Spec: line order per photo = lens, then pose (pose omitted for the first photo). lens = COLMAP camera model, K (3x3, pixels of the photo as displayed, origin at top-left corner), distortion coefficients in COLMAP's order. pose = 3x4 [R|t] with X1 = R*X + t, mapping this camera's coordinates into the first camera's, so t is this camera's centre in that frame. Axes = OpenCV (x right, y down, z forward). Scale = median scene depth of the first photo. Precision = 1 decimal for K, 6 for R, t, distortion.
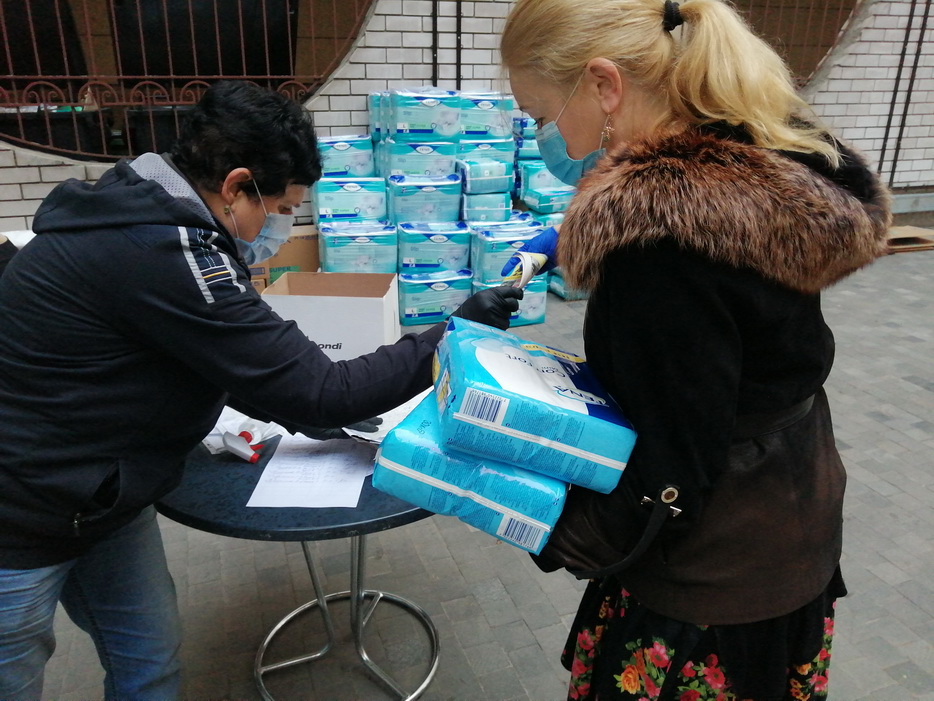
lens RADIAL K [[784.0, 0, 425.6], [0, 784.0, 411.2], [0, 0, 1]] dist [-0.015146, 0.014907]
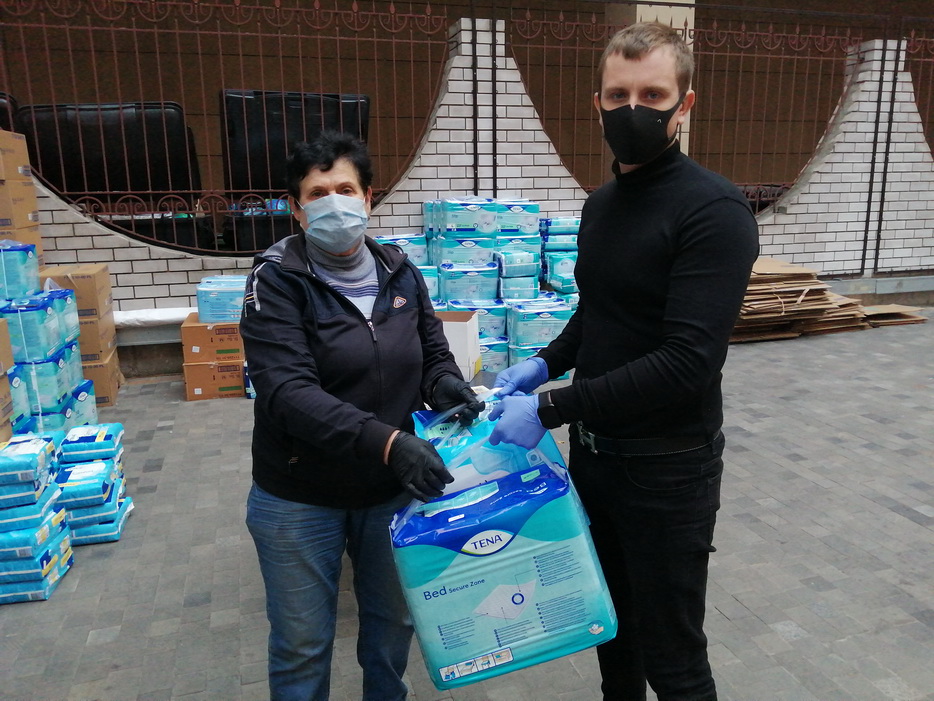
lens RADIAL K [[731.4, 0, 437.4], [0, 731.4, 373.1], [0, 0, 1]] dist [0.022255, -0.030405]
pose [[0.999180, -0.005457, -0.040117, -0.004930], [-0.000802, 0.988011, -0.154379, 0.047231], [0.040478, 0.154285, 0.987197, -0.116495]]
